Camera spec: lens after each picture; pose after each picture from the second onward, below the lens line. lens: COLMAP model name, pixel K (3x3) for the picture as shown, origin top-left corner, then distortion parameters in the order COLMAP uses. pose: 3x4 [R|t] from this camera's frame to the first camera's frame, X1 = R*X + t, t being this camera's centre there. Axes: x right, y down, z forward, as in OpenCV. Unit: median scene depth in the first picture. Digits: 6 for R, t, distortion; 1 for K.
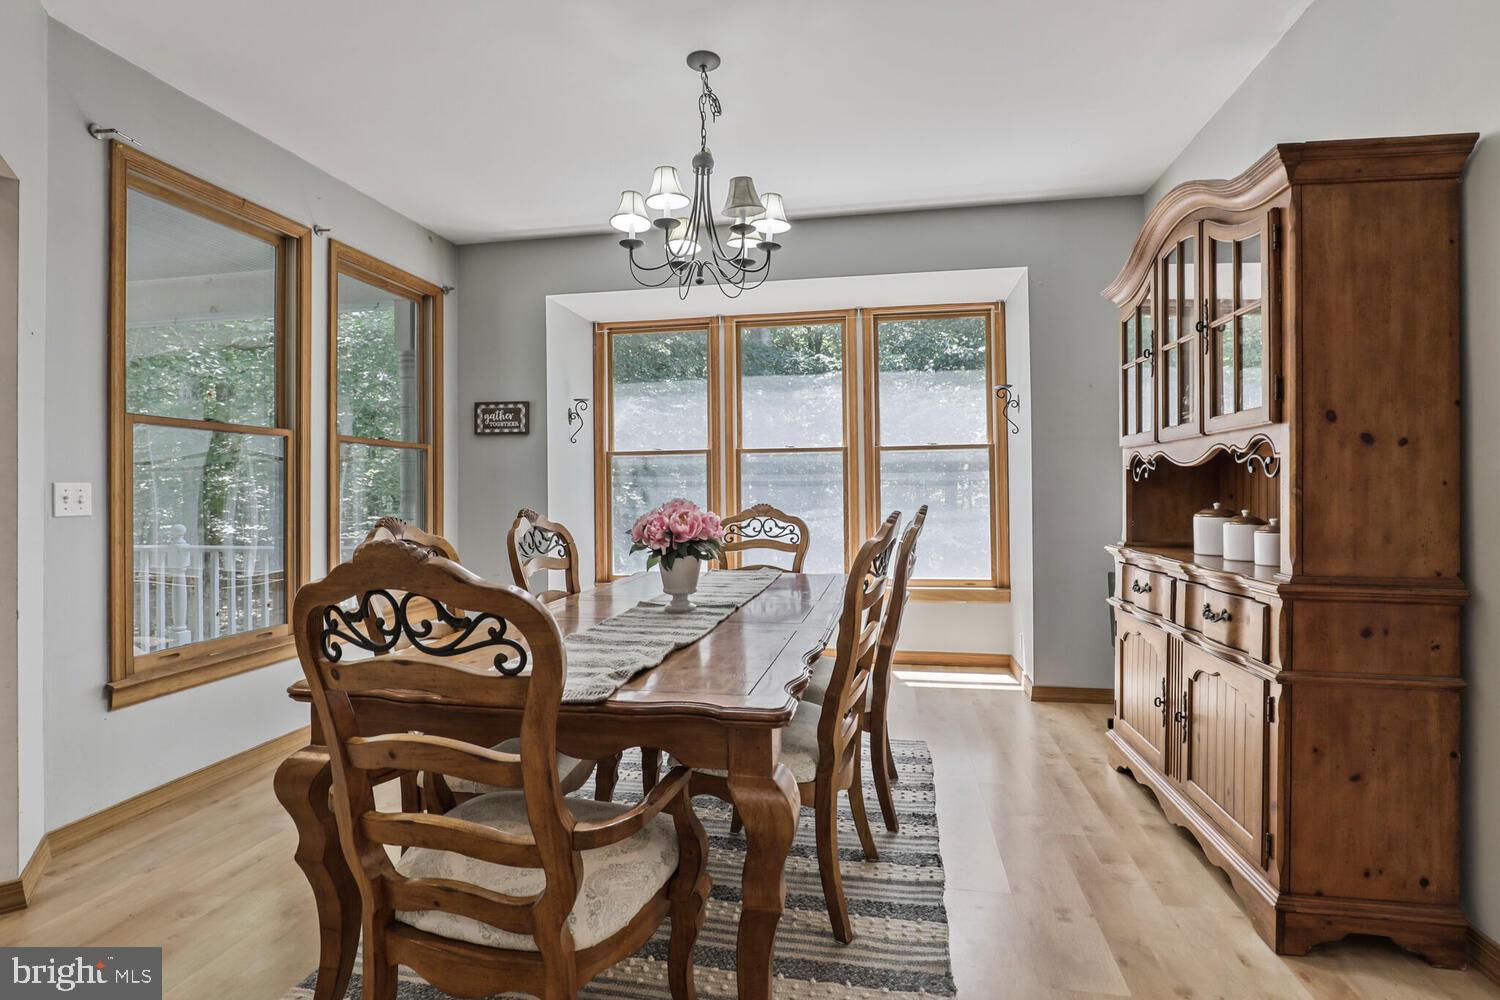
lens RADIAL K [[718.1, 0, 753.5], [0, 718.1, 481.2], [0, 0, 1]] dist [-0.015692, 0.000753]
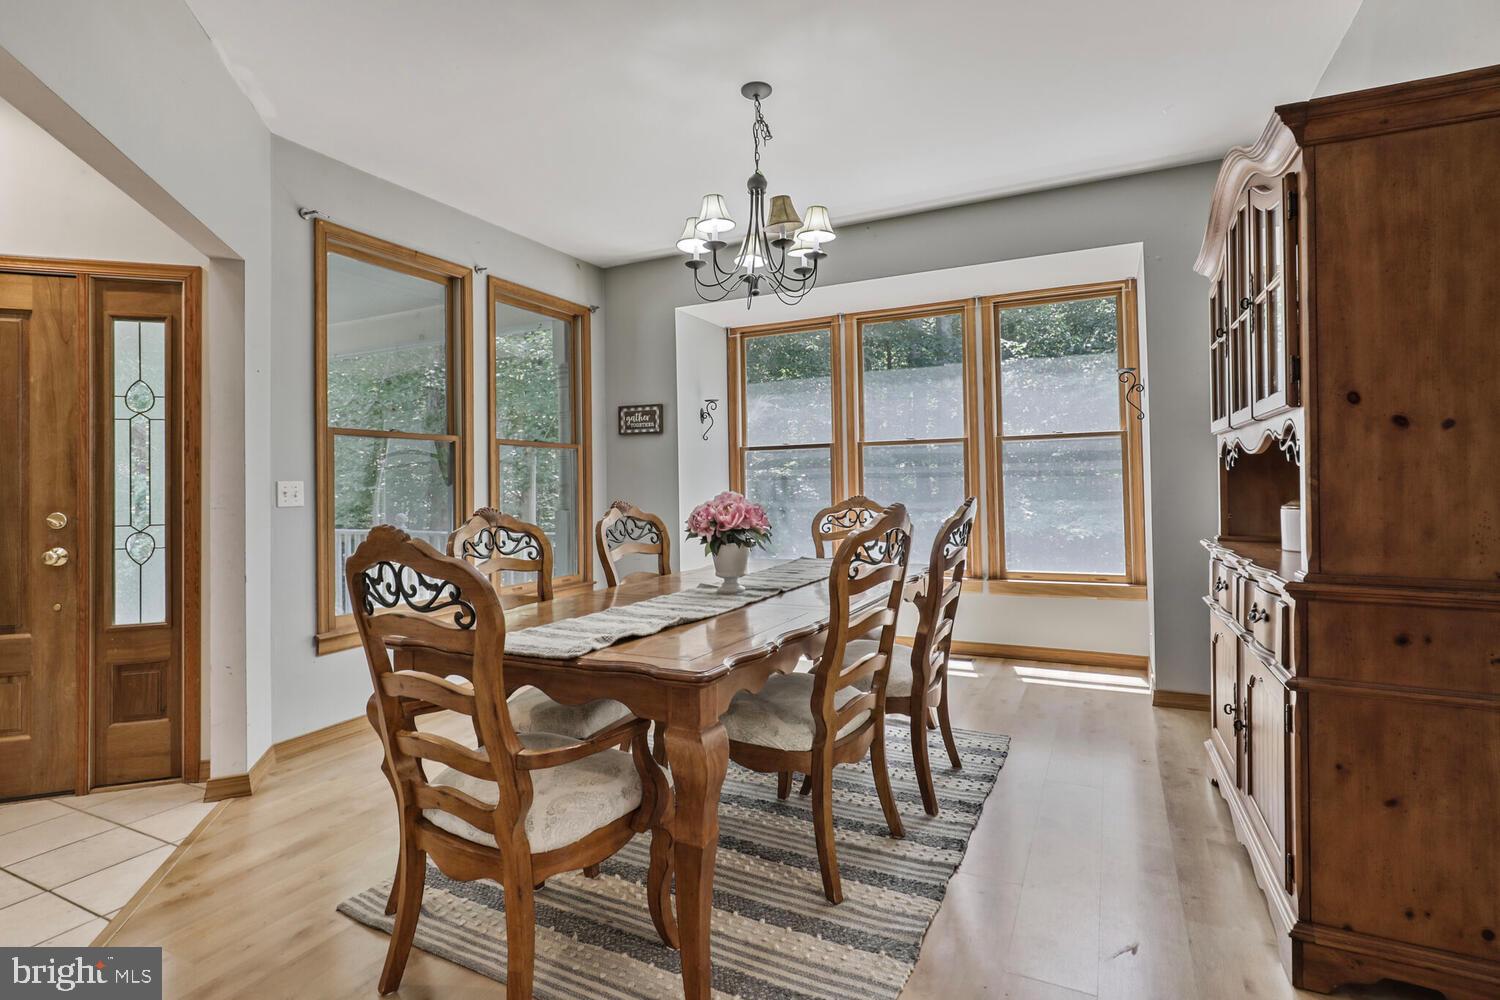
lens RADIAL K [[715.8, 0, 765.9], [0, 715.8, 470.4], [0, 0, 1]] dist [-0.004235, 0.001173]
pose [[0.964409, -0.012086, -0.264137, 0.285199], [0.011416, 0.999927, -0.004072, -0.003632], [0.264167, 0.000912, 0.964477, -0.061977]]
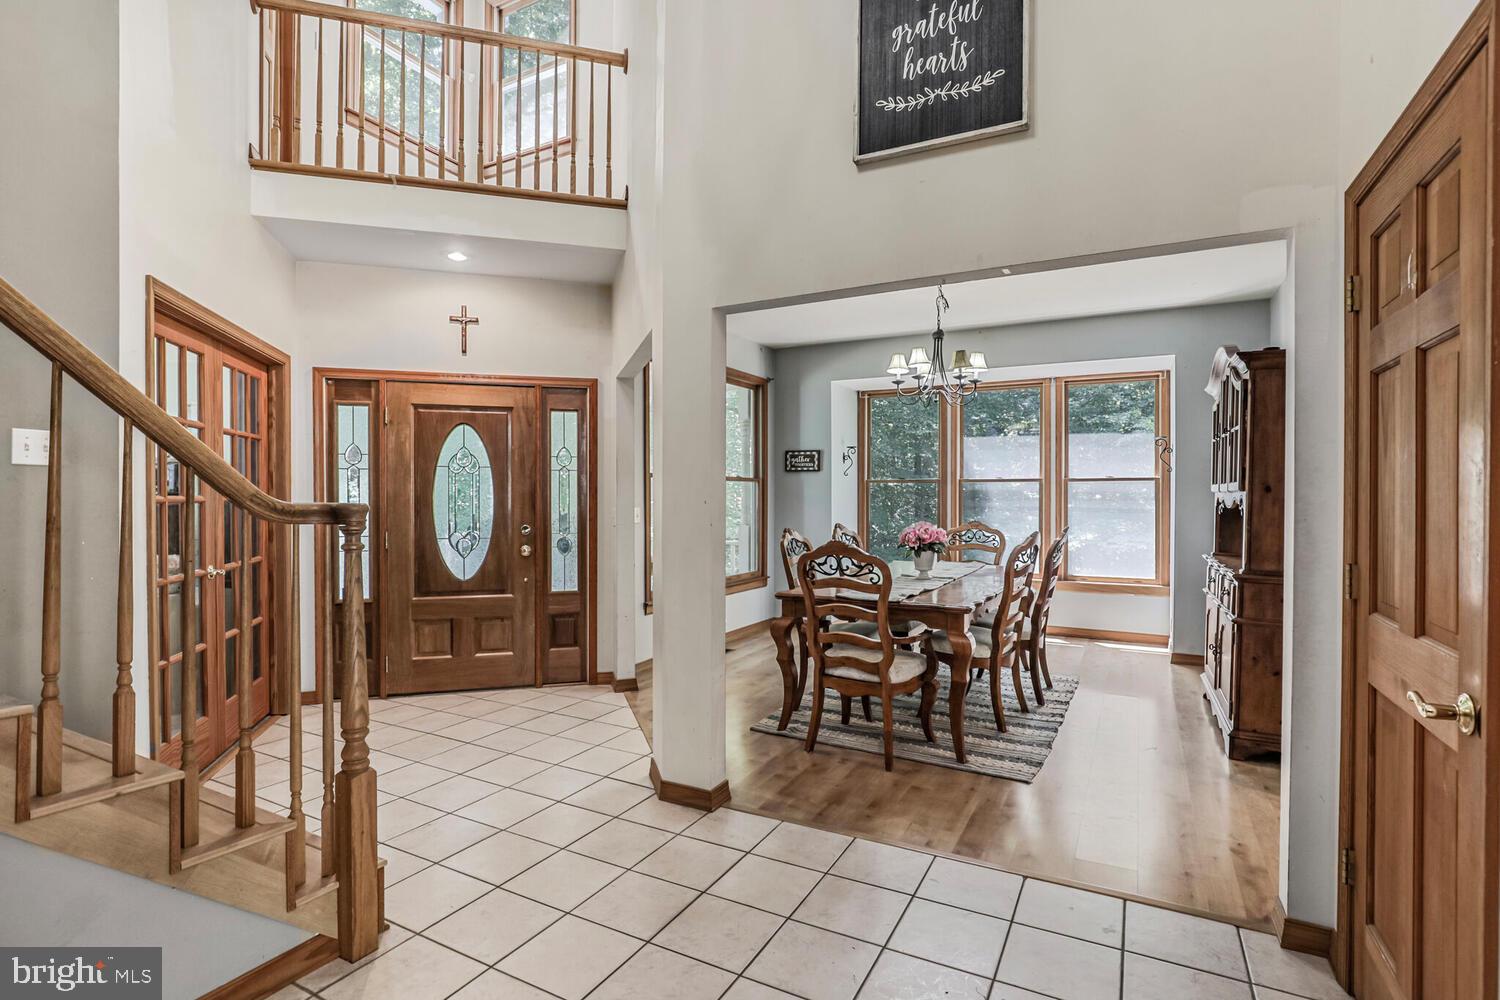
lens RADIAL K [[722.7, 0, 752.5], [0, 722.7, 502.3], [0, 0, 1]] dist [-0.019150, -0.000202]
pose [[0.951716, 0.013677, -0.306676, 0.058526], [-0.005275, 0.999588, 0.028210, -0.089257], [0.306936, -0.025230, 0.951396, -1.125362]]
